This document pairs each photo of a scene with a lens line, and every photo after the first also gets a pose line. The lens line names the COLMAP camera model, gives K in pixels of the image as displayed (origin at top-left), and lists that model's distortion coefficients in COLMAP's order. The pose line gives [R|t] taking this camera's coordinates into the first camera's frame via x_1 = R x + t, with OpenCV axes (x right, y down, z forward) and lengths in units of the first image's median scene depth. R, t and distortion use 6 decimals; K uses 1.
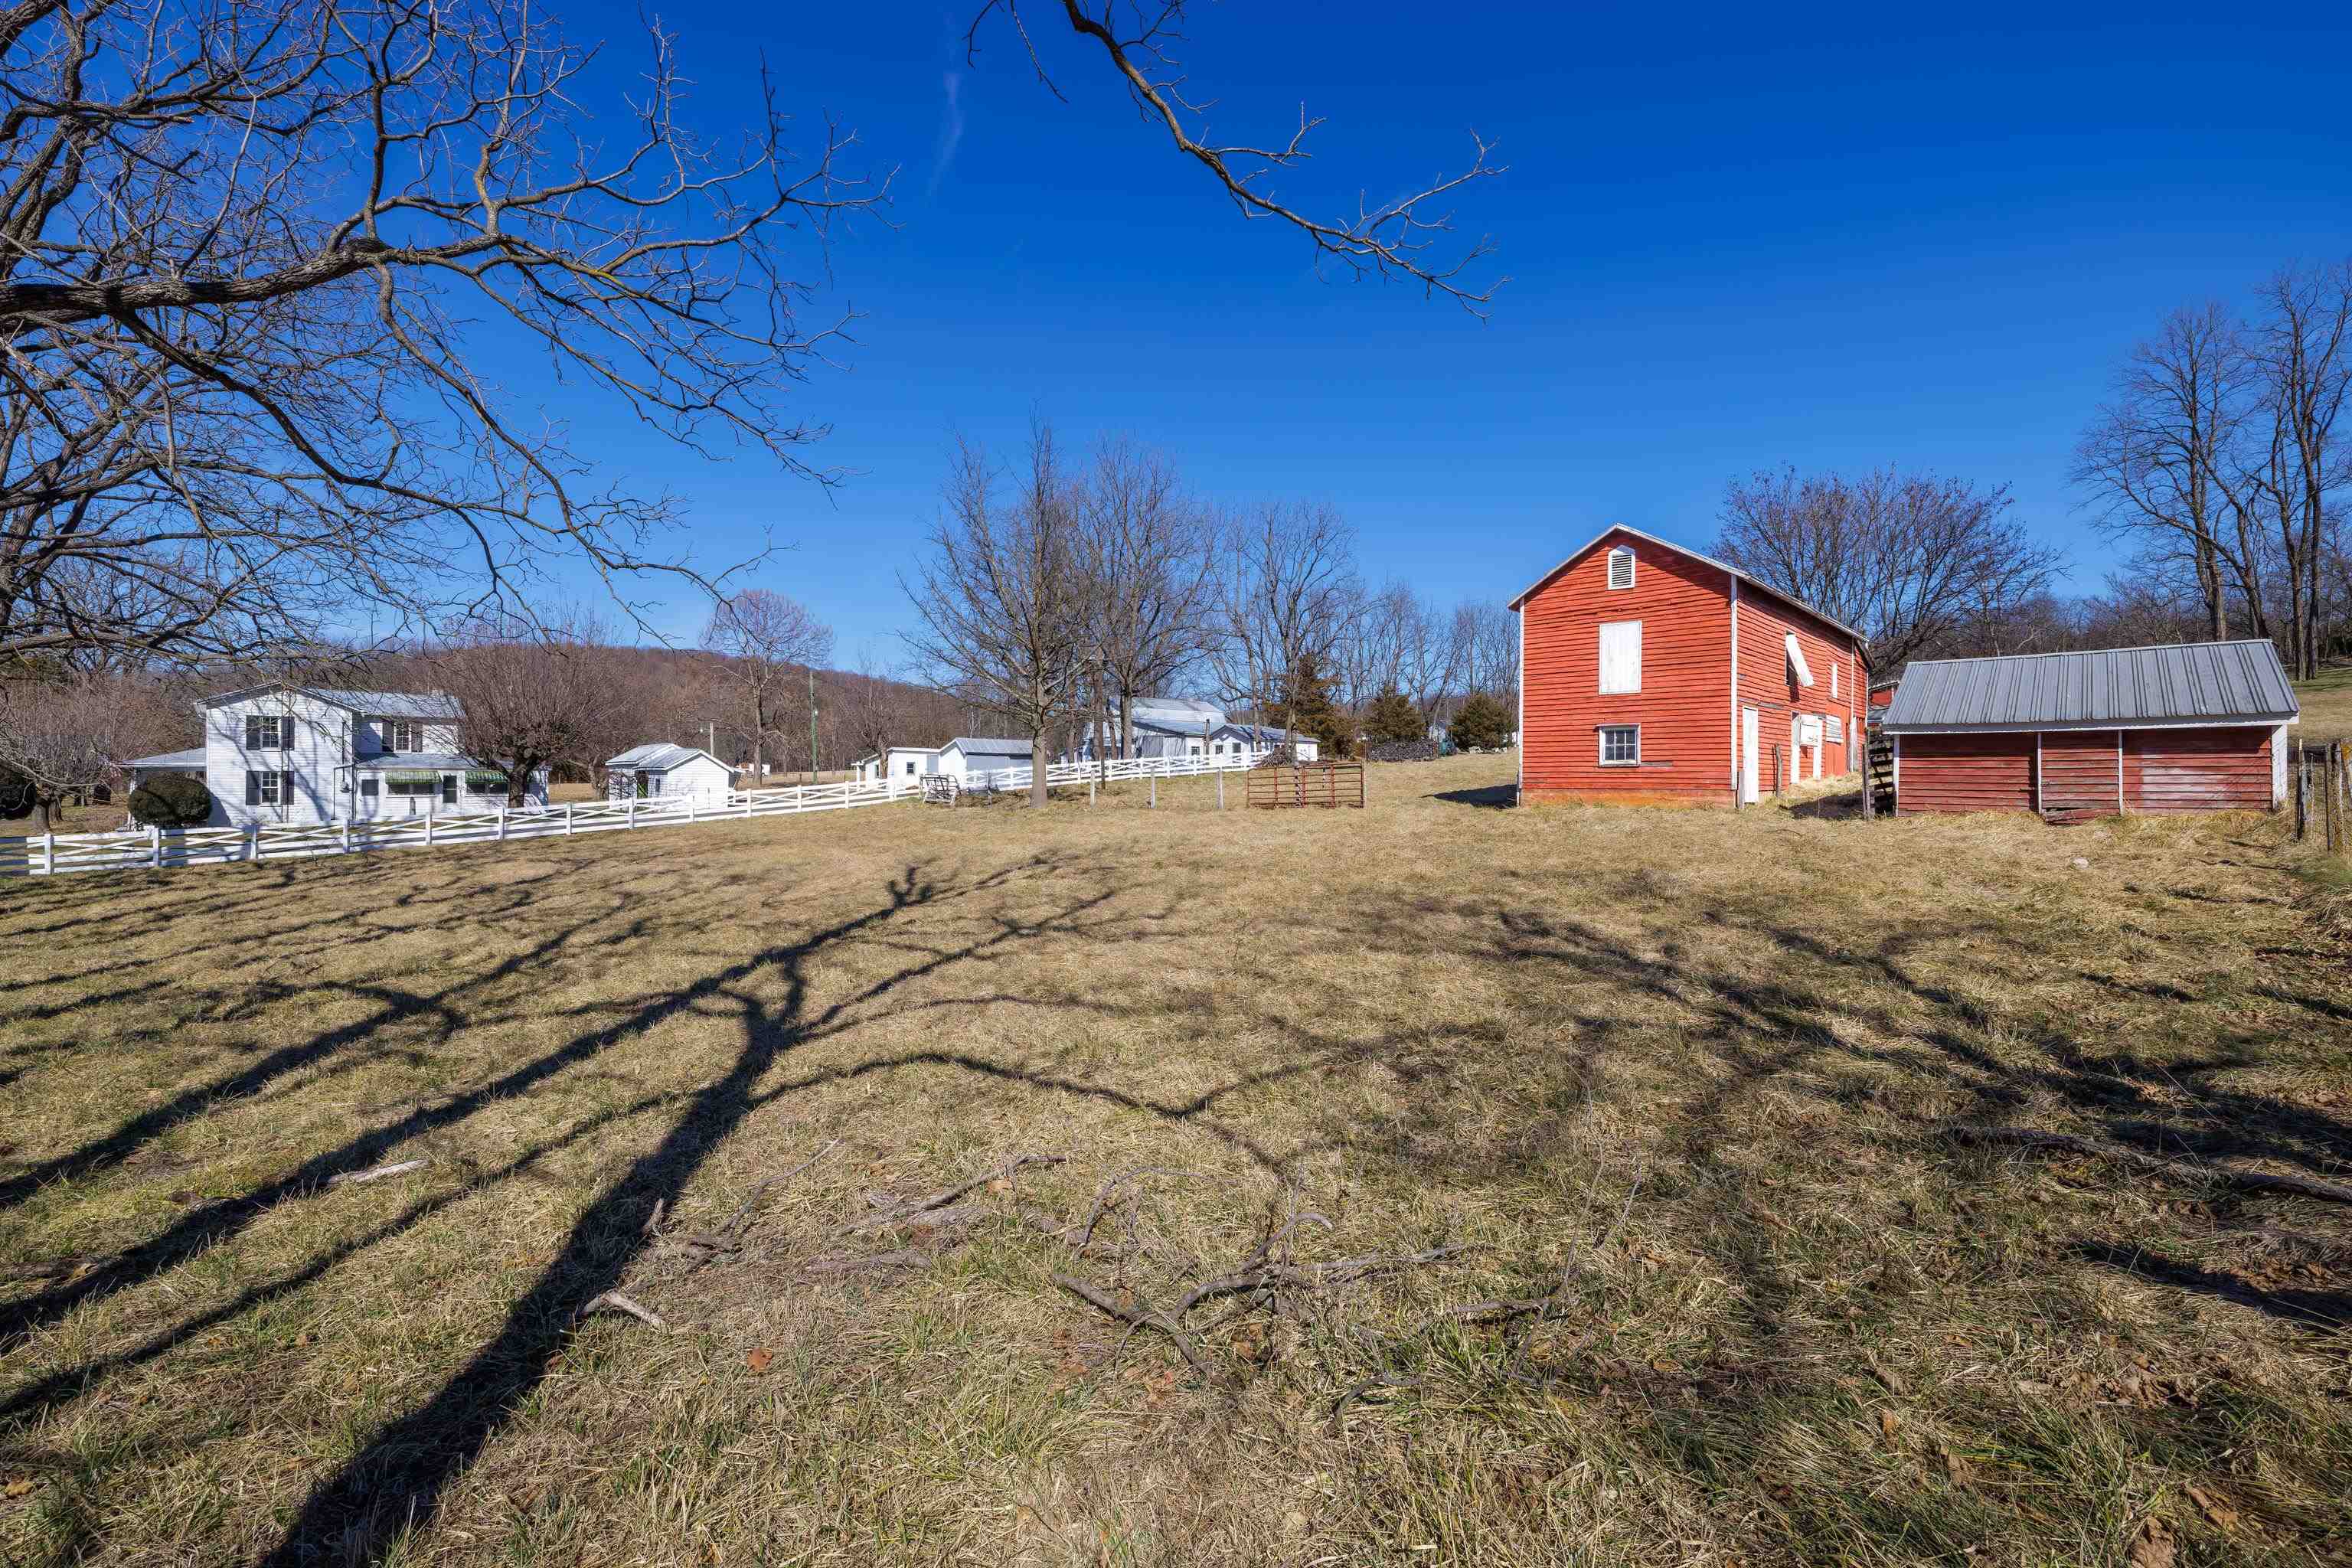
lens RADIAL K [[982.8, 0, 1184.1], [0, 982.8, 780.6], [0, 0, 1]] dist [0.001113, 0.000010]
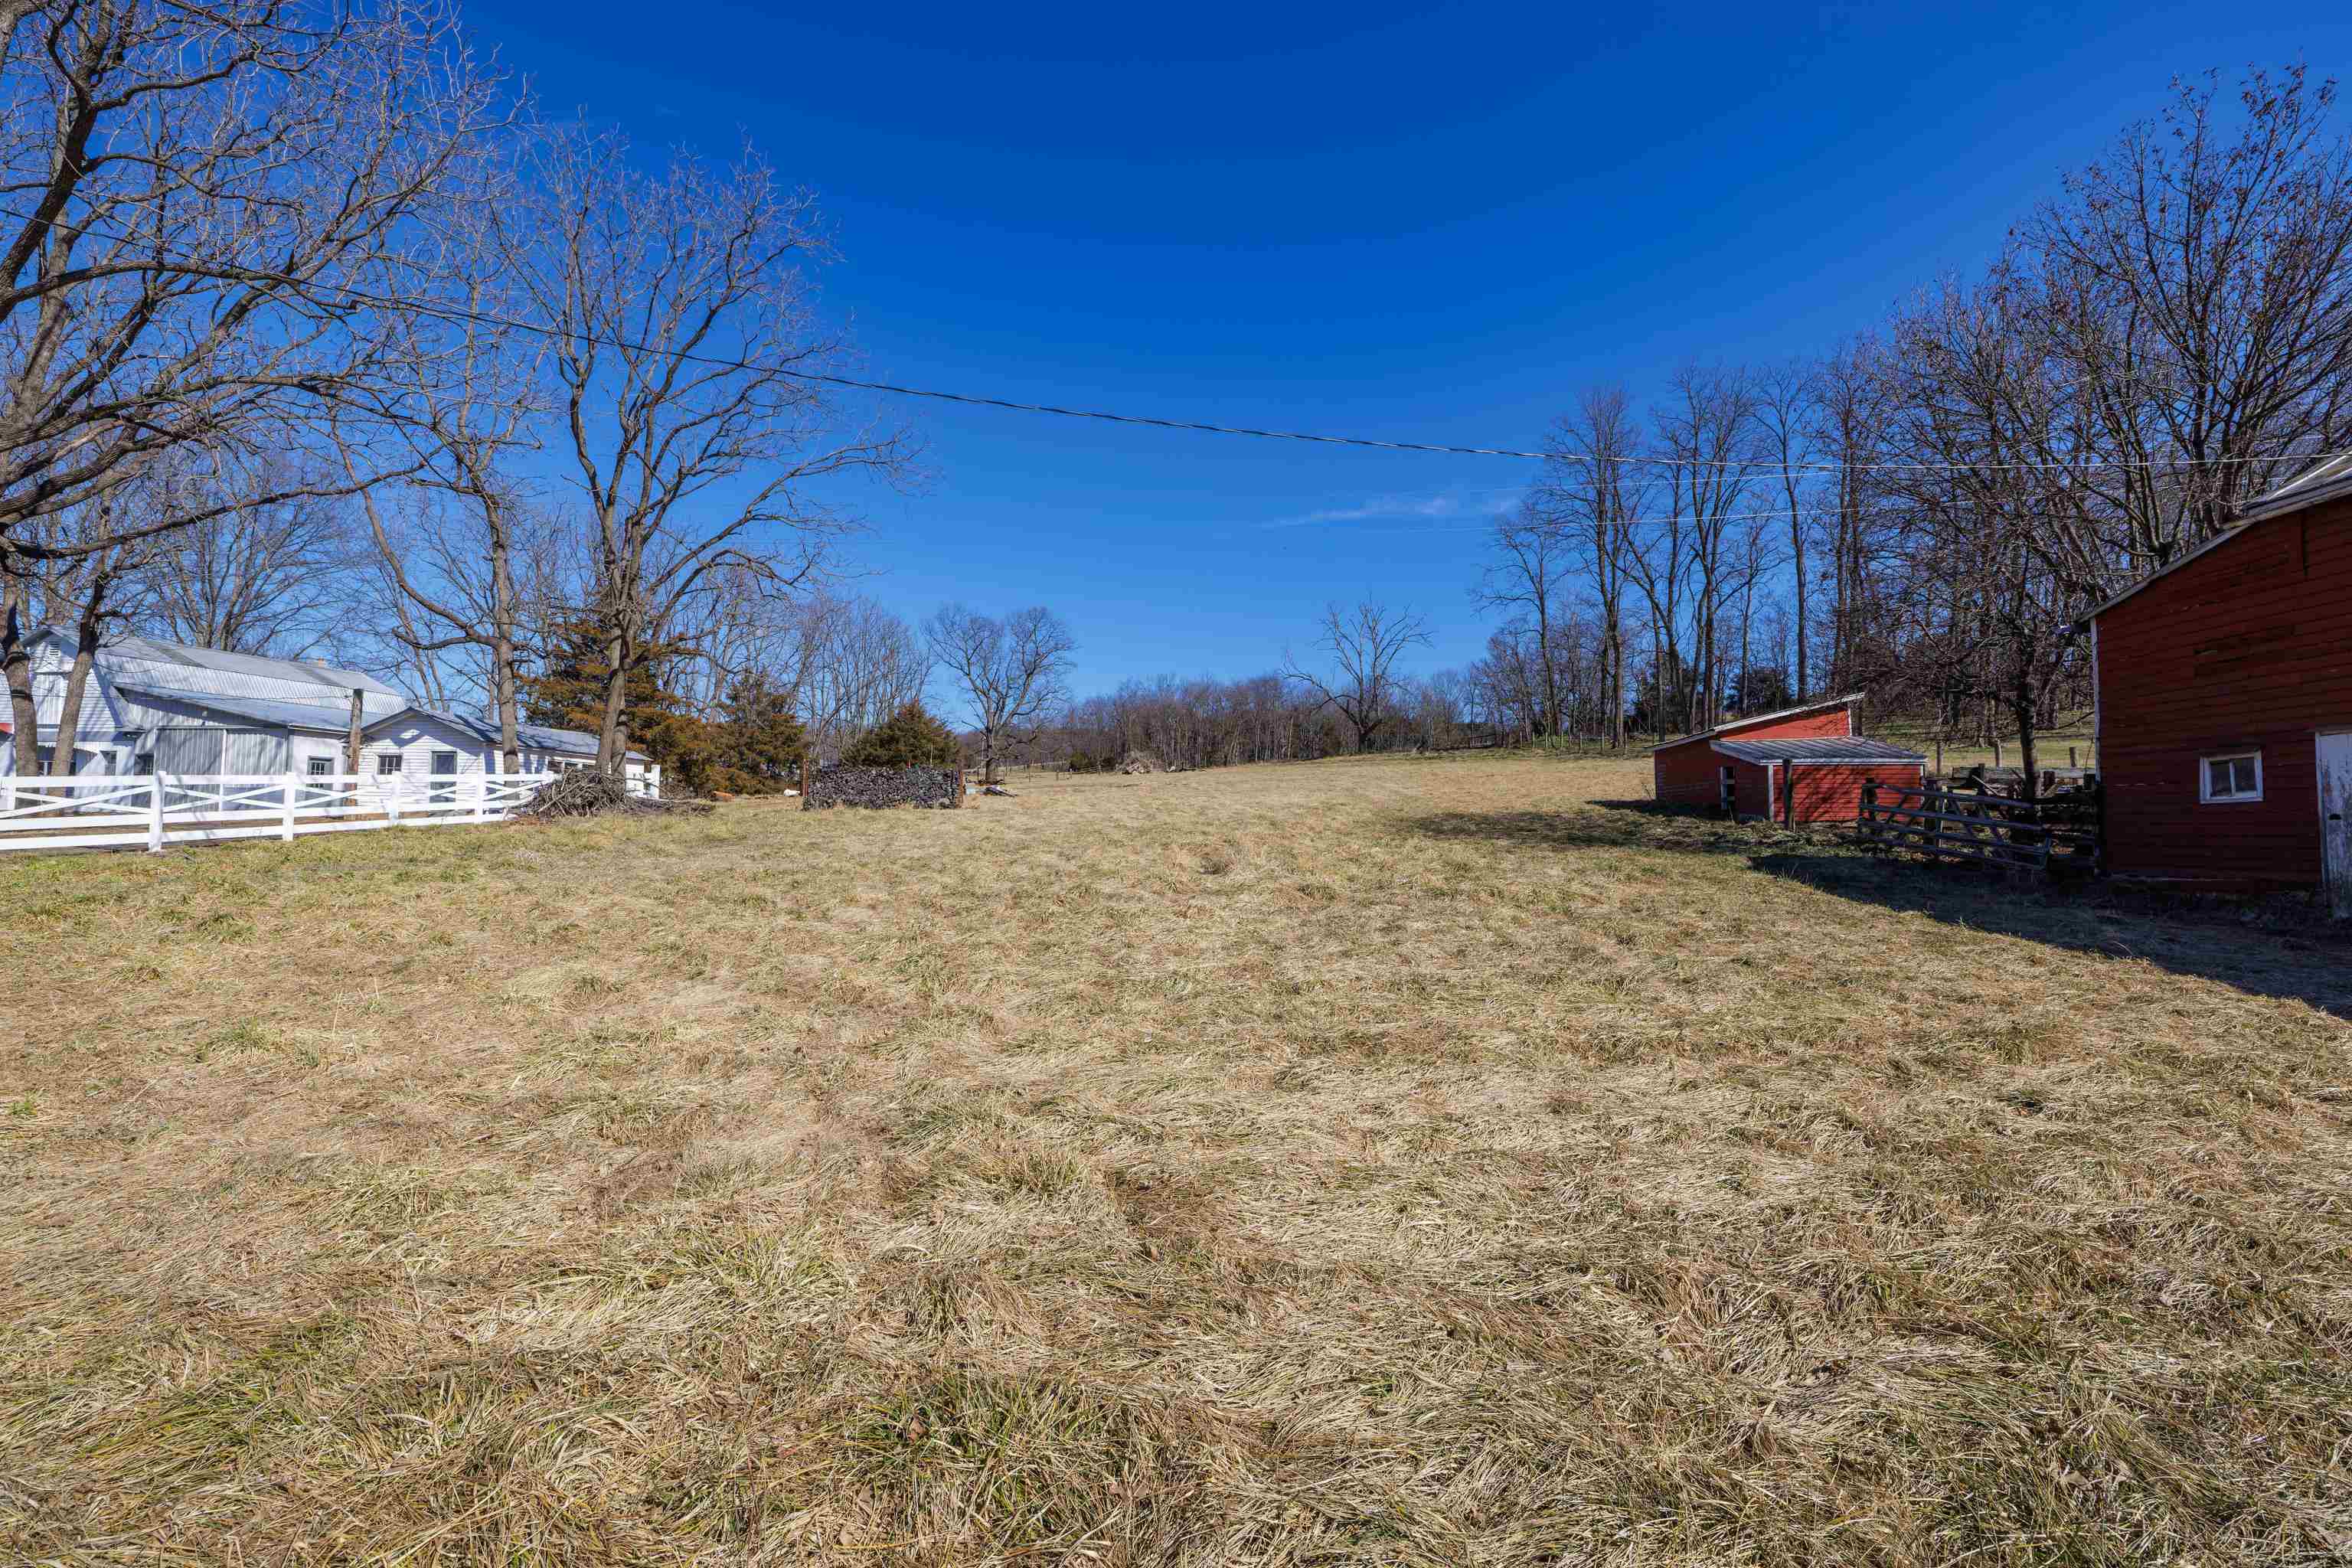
lens RADIAL K [[983.7, 0, 1177.0], [0, 983.7, 733.7], [0, 0, 1]] dist [0.000829, 0.000099]
pose [[0.754512, 0.069548, 0.652591, 0.015159], [-0.014083, 0.995856, -0.089848, -0.012559], [-0.656135, 0.058601, 0.752365, 0.481223]]
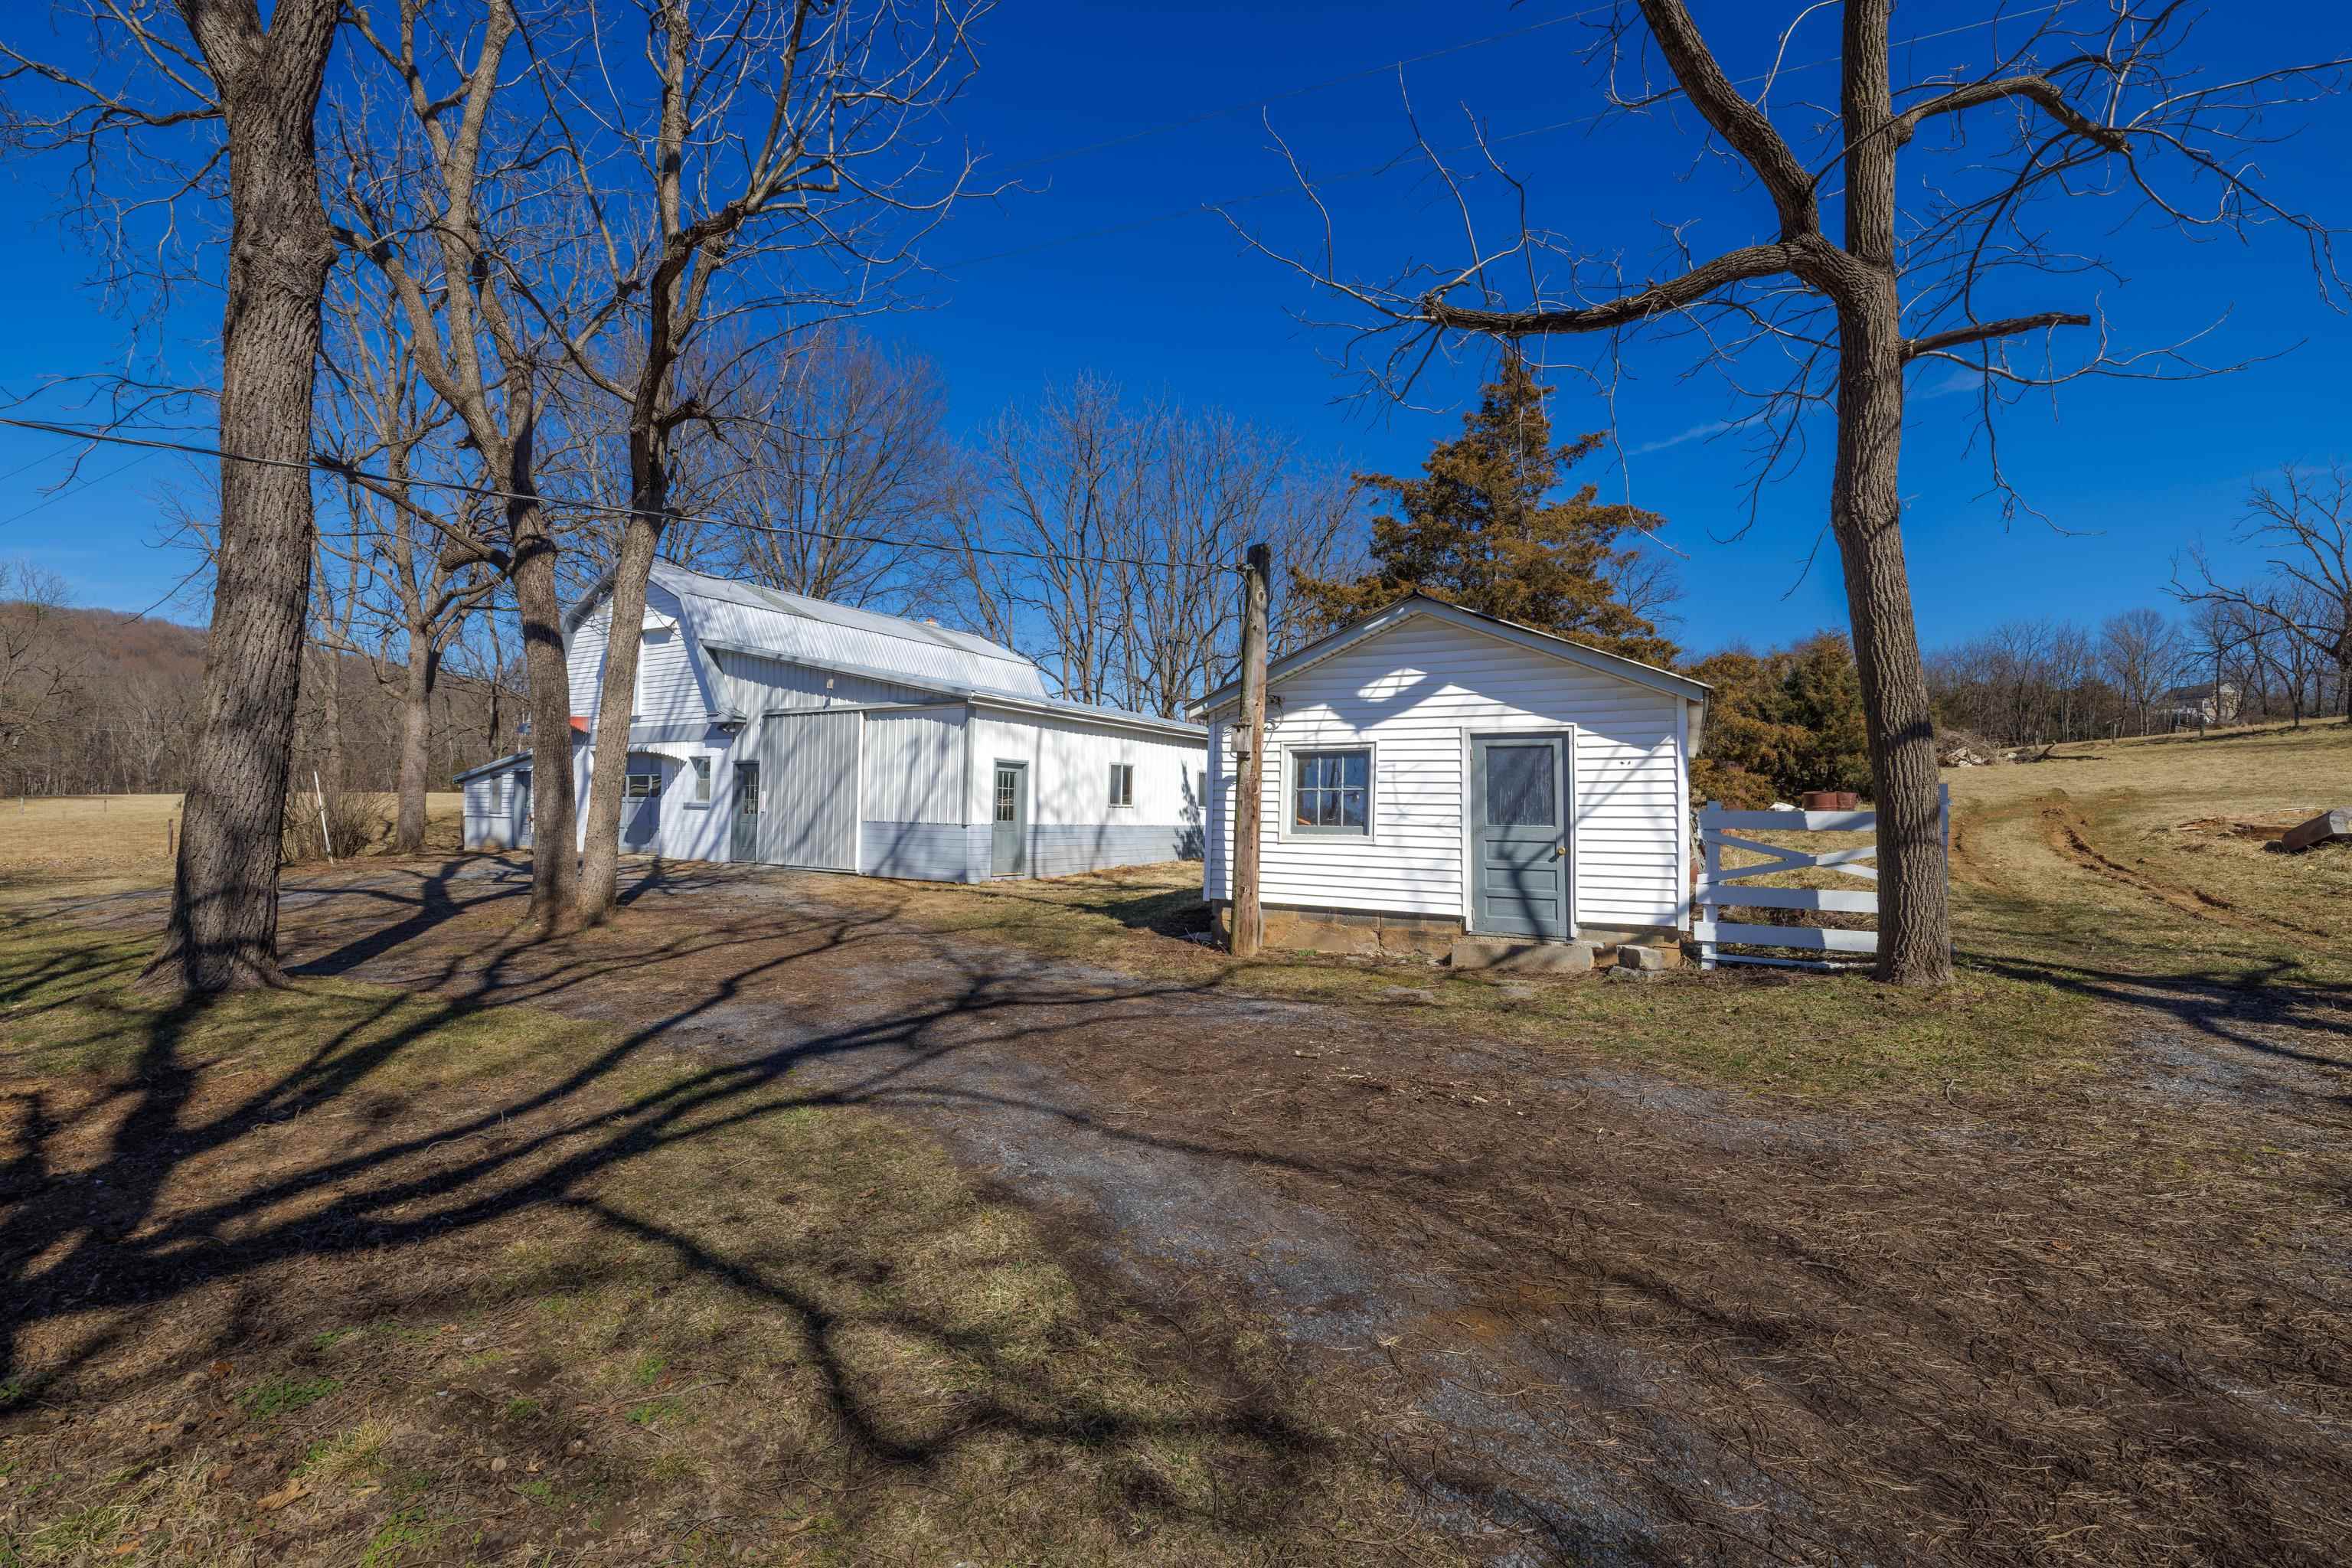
lens RADIAL K [[982.8, 0, 1184.1], [0, 982.8, 780.6], [0, 0, 1]] dist [0.001113, 0.000010]
pose [[0.940689, 0.025314, 0.338325, -0.031251], [-0.016154, 0.999423, -0.029864, -0.027872], [-0.338885, 0.022628, 0.940555, 0.898233]]
